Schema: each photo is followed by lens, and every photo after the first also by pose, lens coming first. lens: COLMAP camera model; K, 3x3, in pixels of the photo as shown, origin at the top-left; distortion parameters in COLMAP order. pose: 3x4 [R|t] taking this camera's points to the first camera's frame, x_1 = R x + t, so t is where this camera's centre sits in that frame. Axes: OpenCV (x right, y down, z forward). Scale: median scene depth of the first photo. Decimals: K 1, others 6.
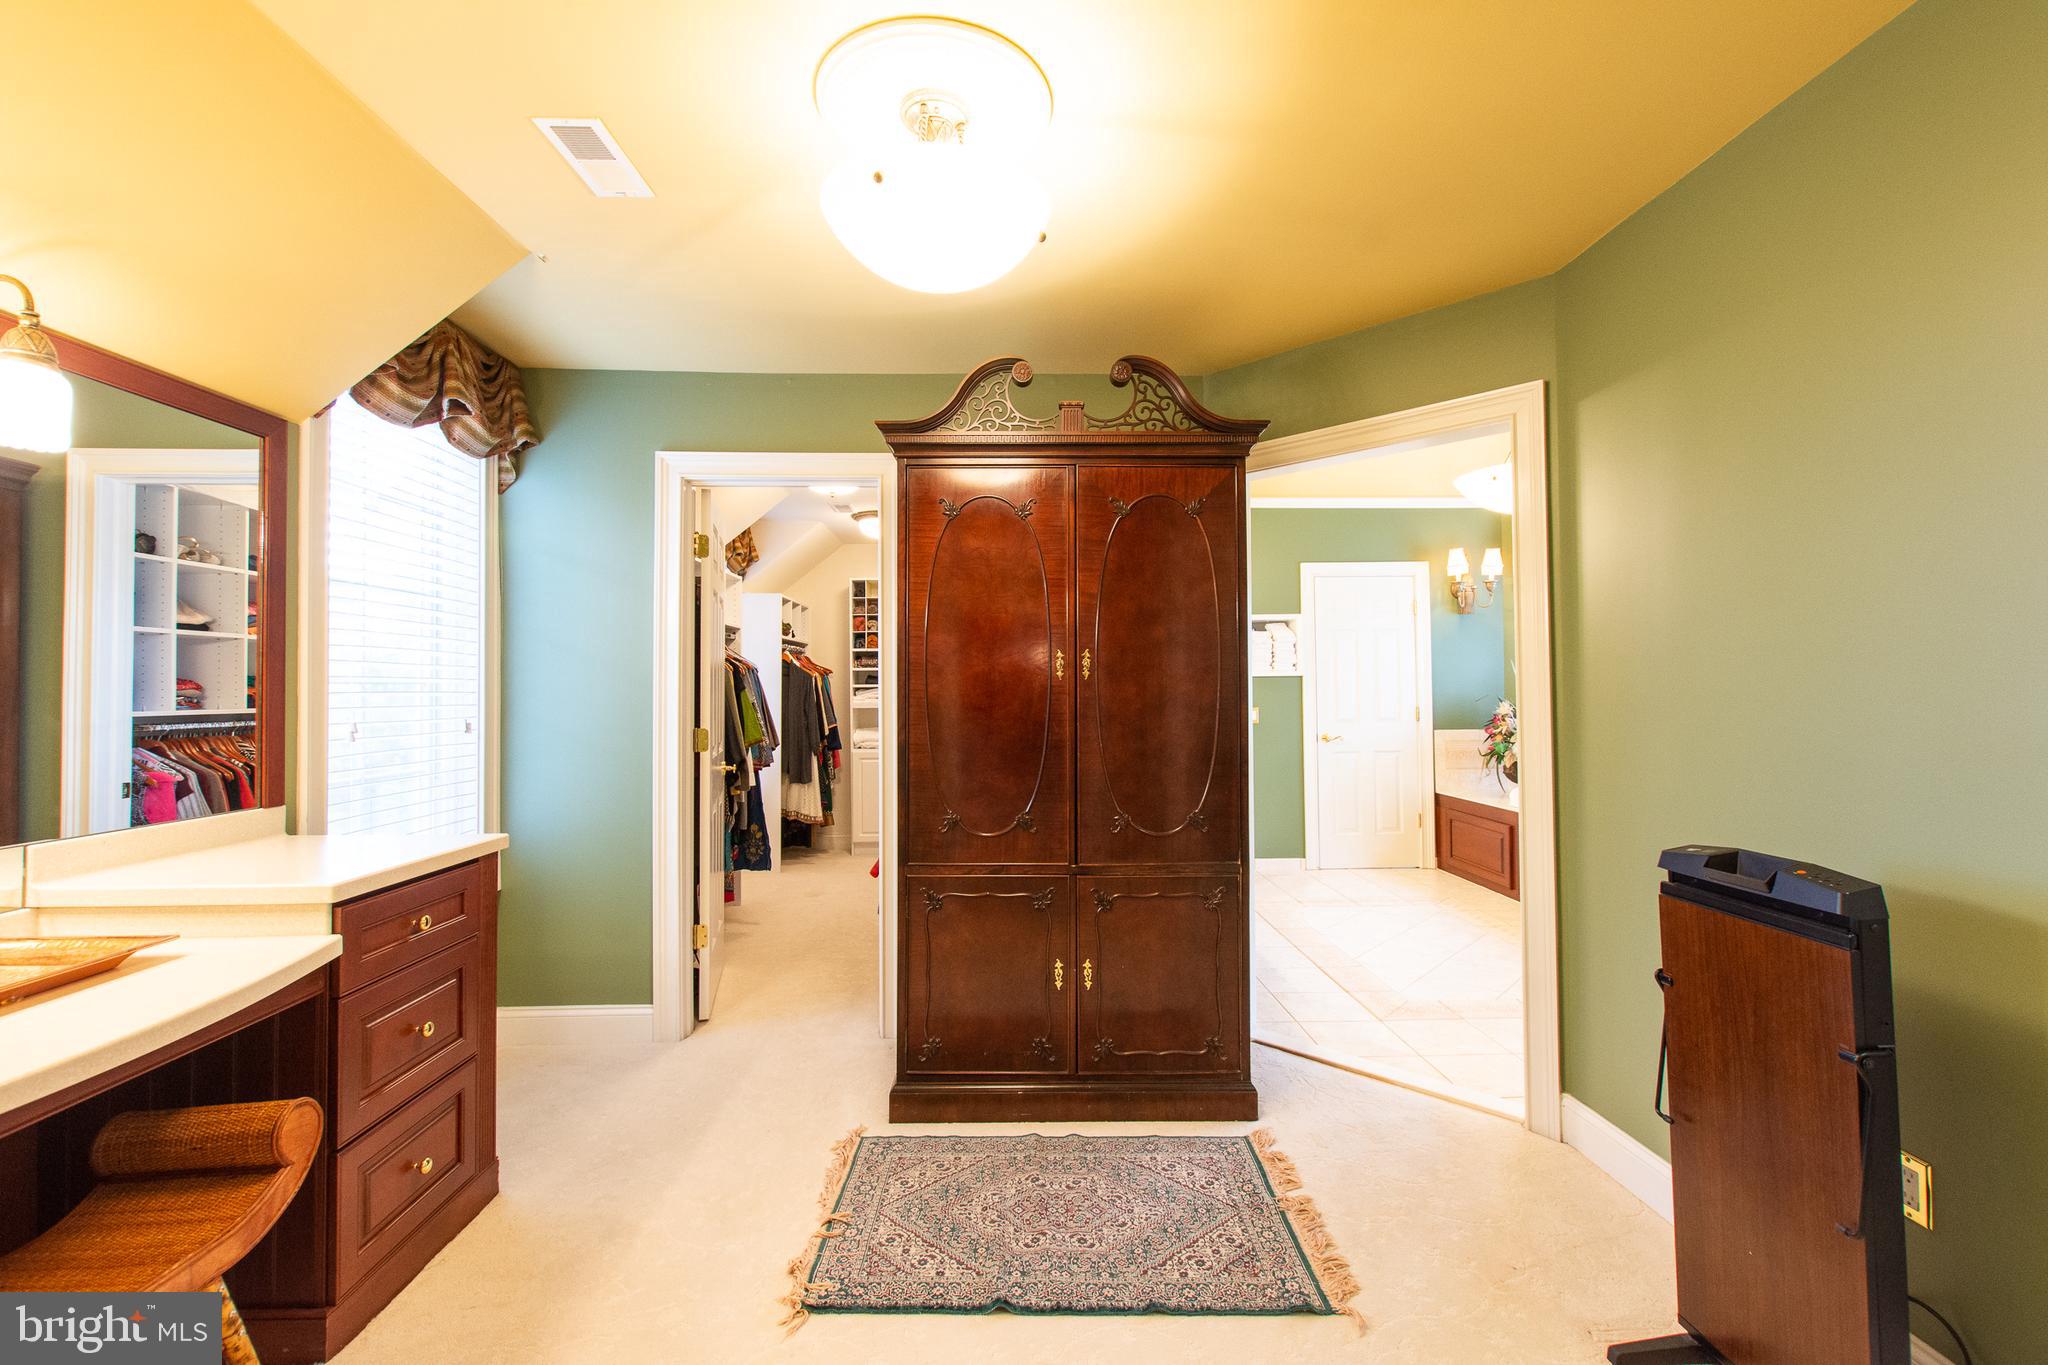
lens RADIAL K [[885.1, 0, 1032.0], [0, 885.1, 680.3], [0, 0, 1]] dist [0.008085, 0.000999]
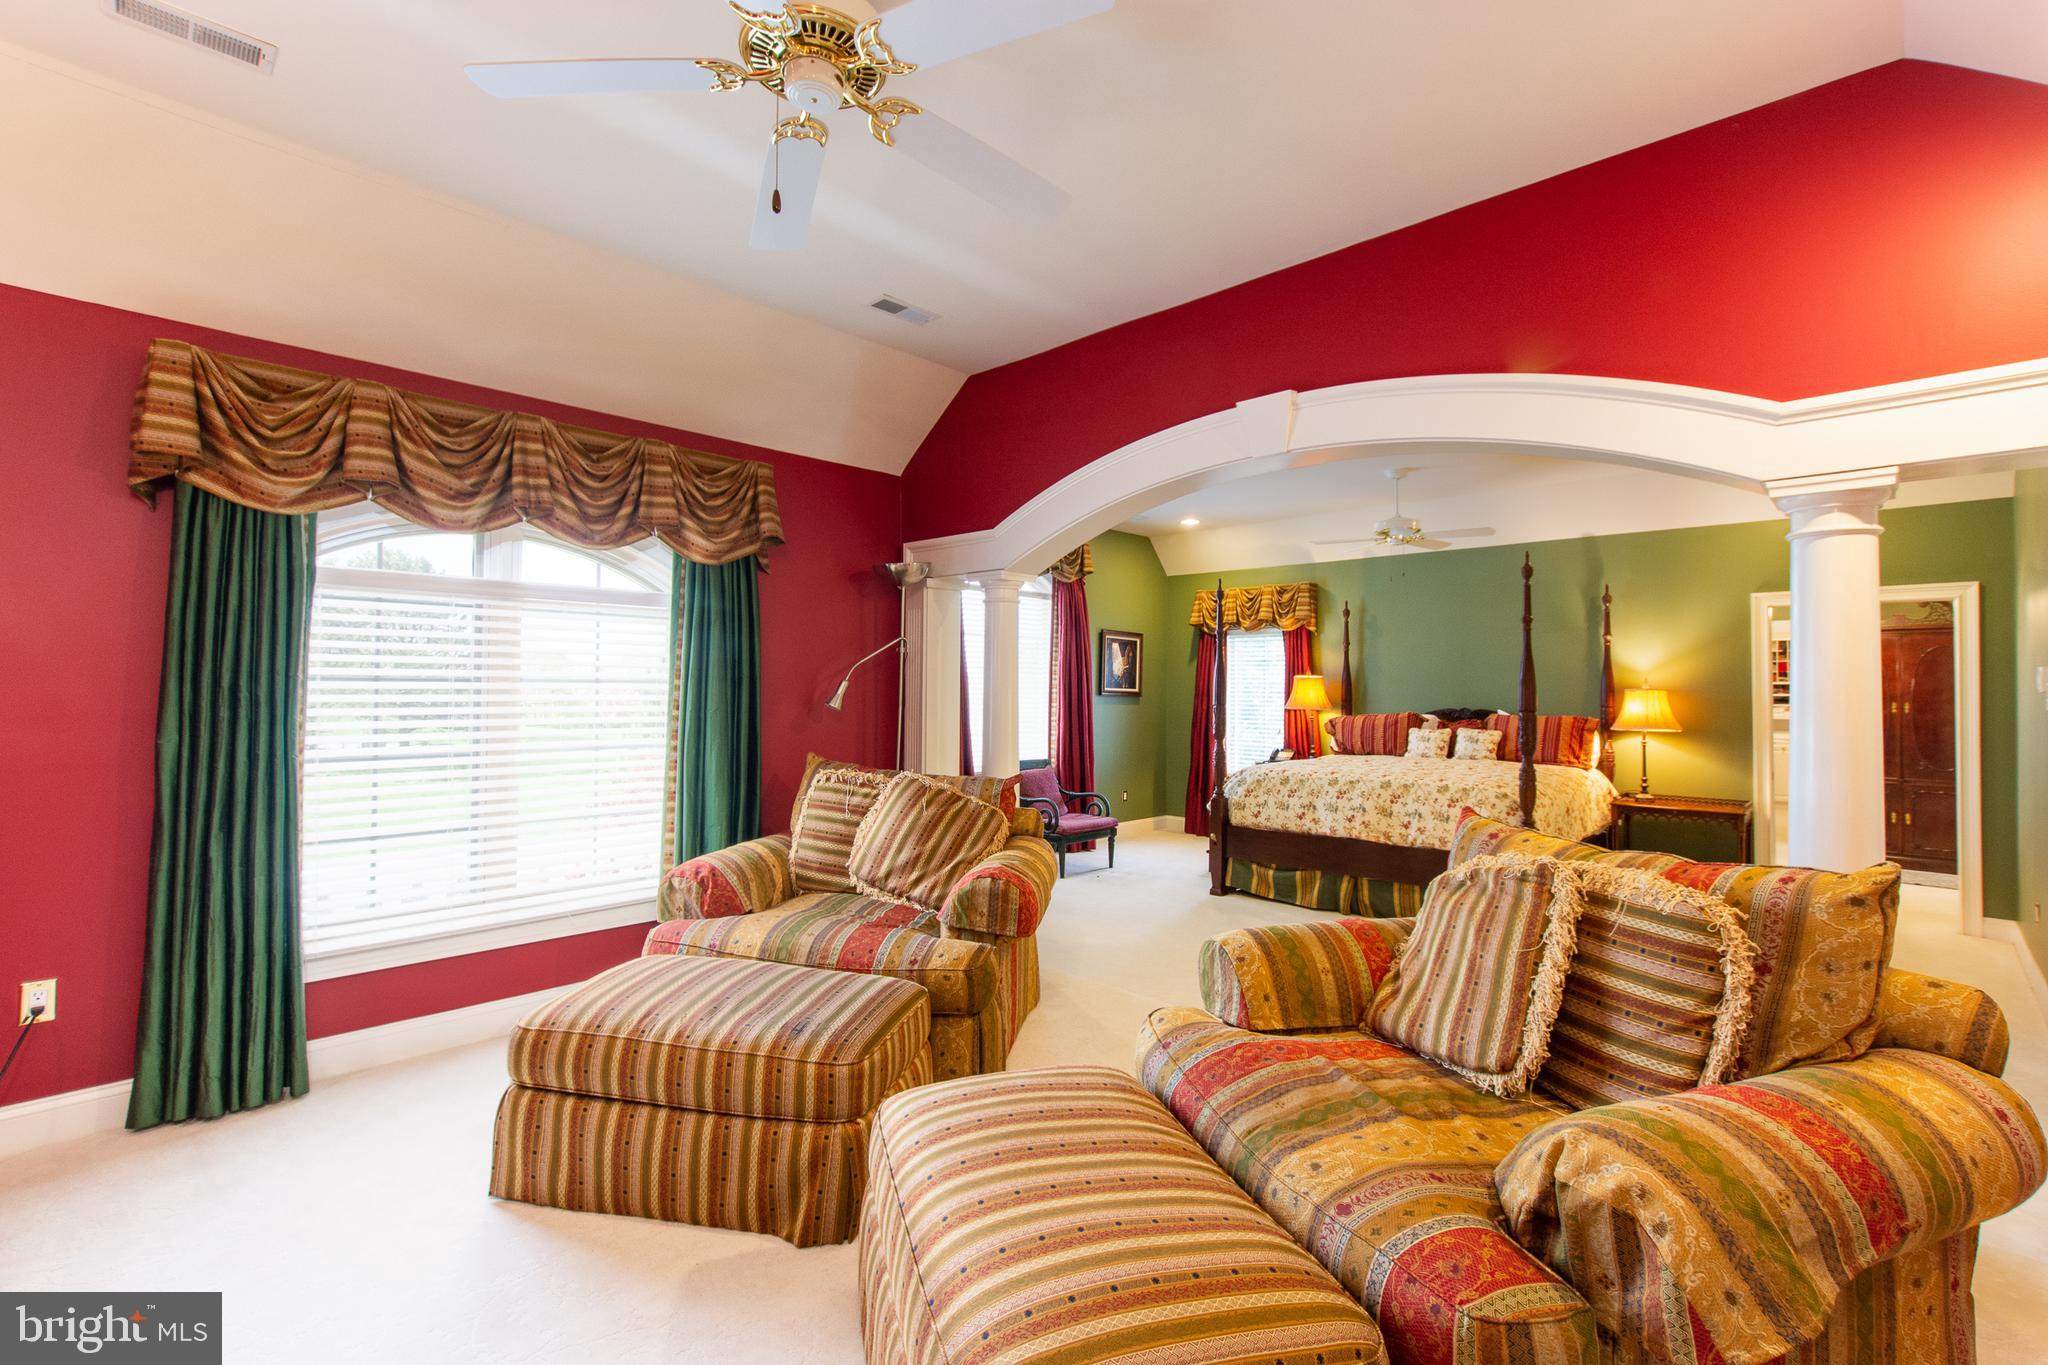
lens RADIAL K [[913.6, 0, 1029.2], [0, 913.6, 672.8], [0, 0, 1]] dist [-0.004098, -0.000598]
pose [[0.690649, -0.004699, -0.723175, 0.155520], [0.000229, 0.999980, -0.006278, -0.076902], [0.723190, 0.004170, 0.690637, -2.064380]]
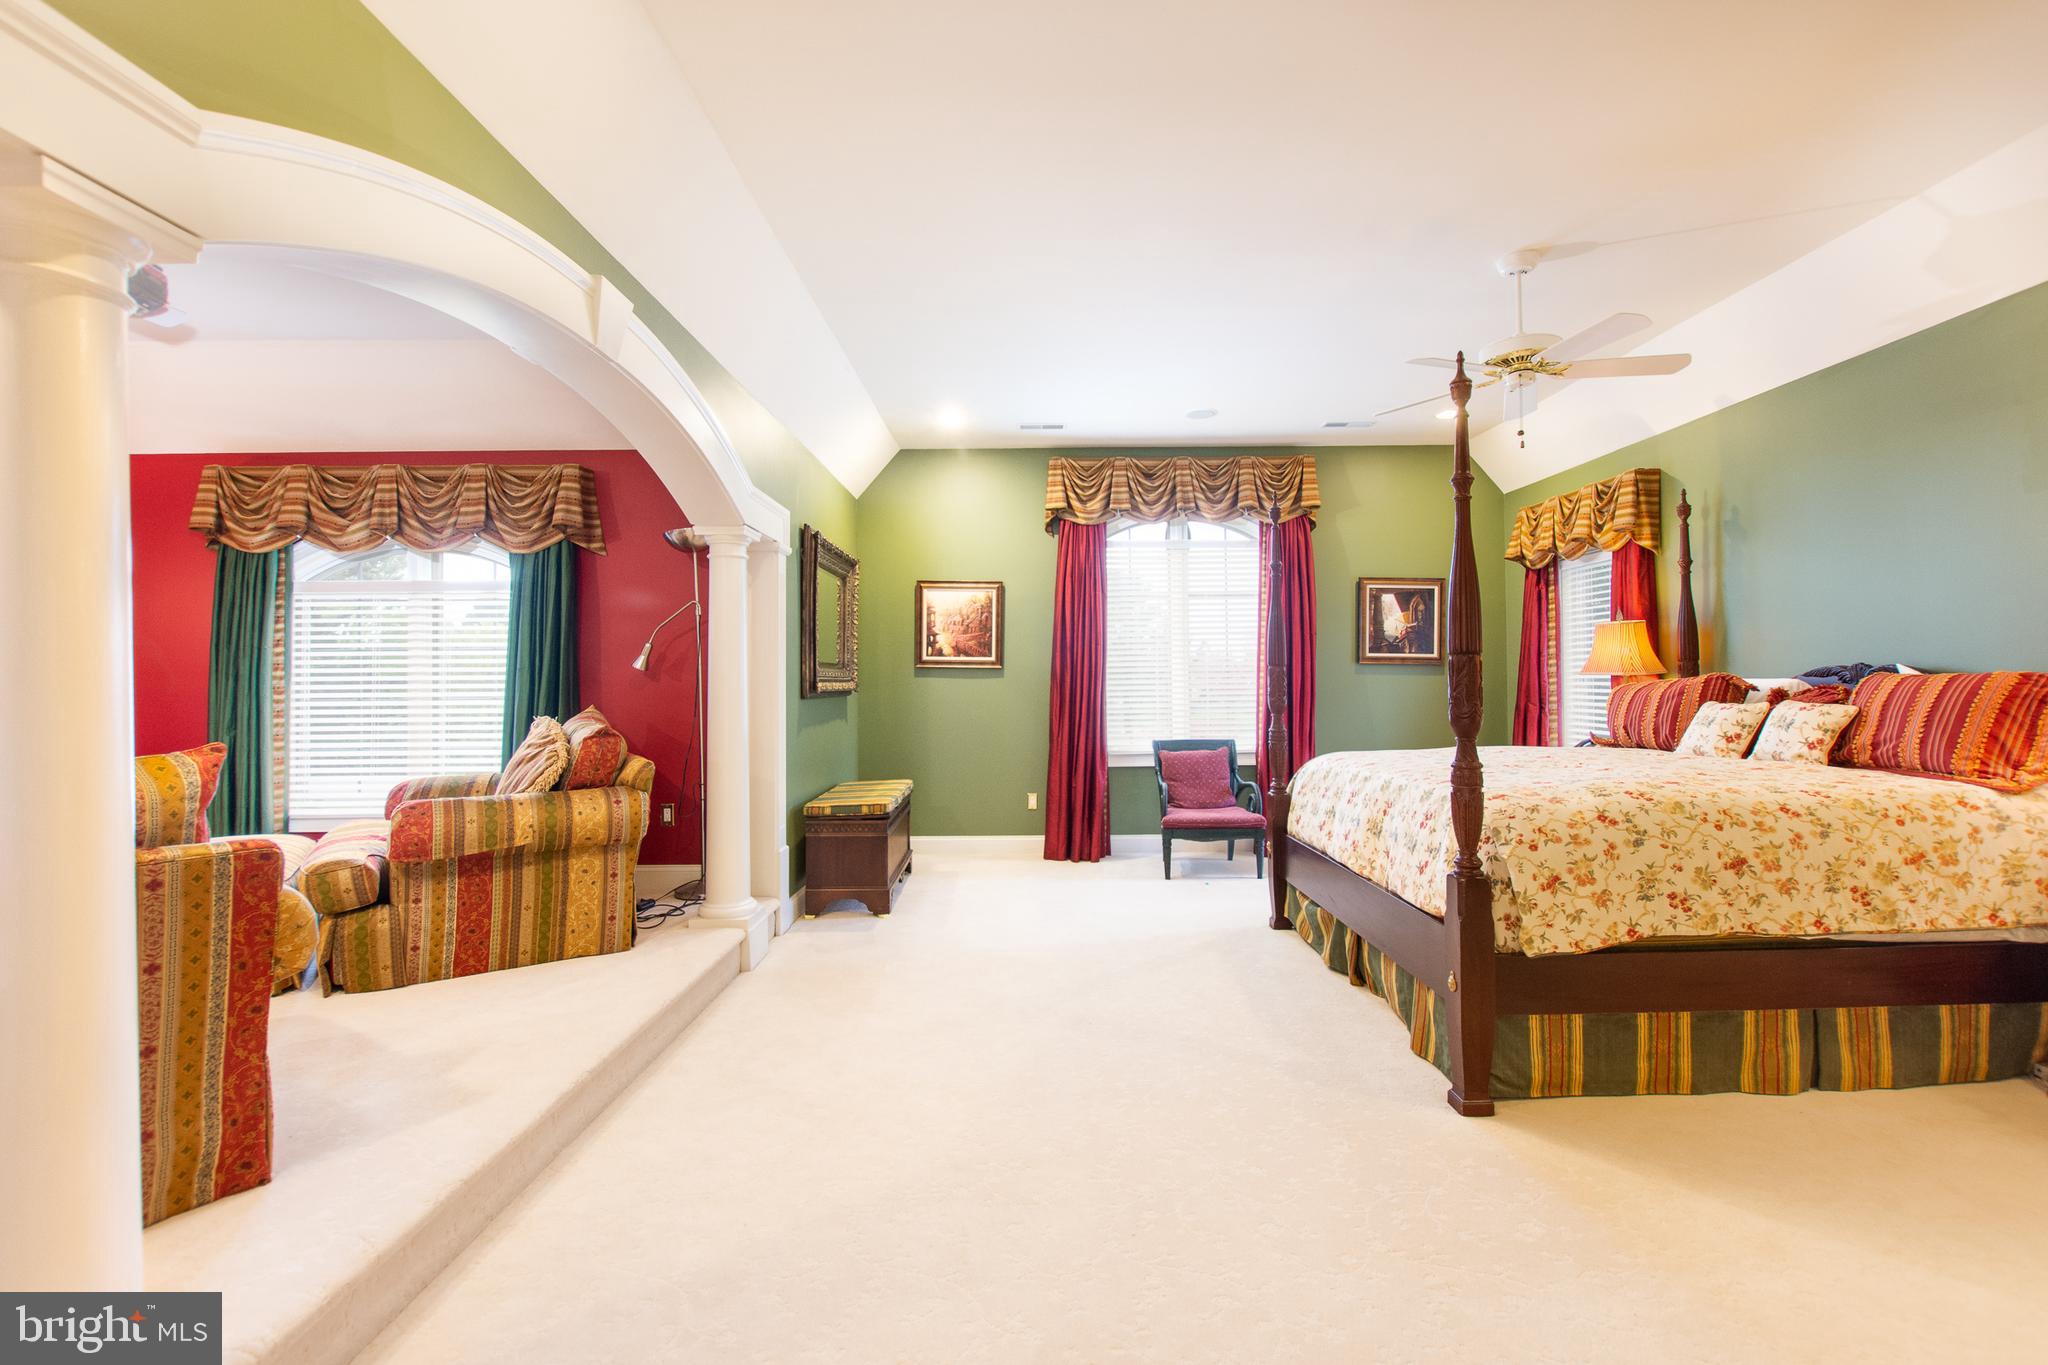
lens RADIAL K [[913.6, 0, 1033.1], [0, 913.6, 674.1], [0, 0, 1]] dist [-0.004098, -0.000598]
pose [[-0.036164, -0.005910, -0.999328, 0.414497], [0.020947, 0.999758, -0.006670, -0.014430], [0.999126, -0.021174, -0.036031, -0.906086]]
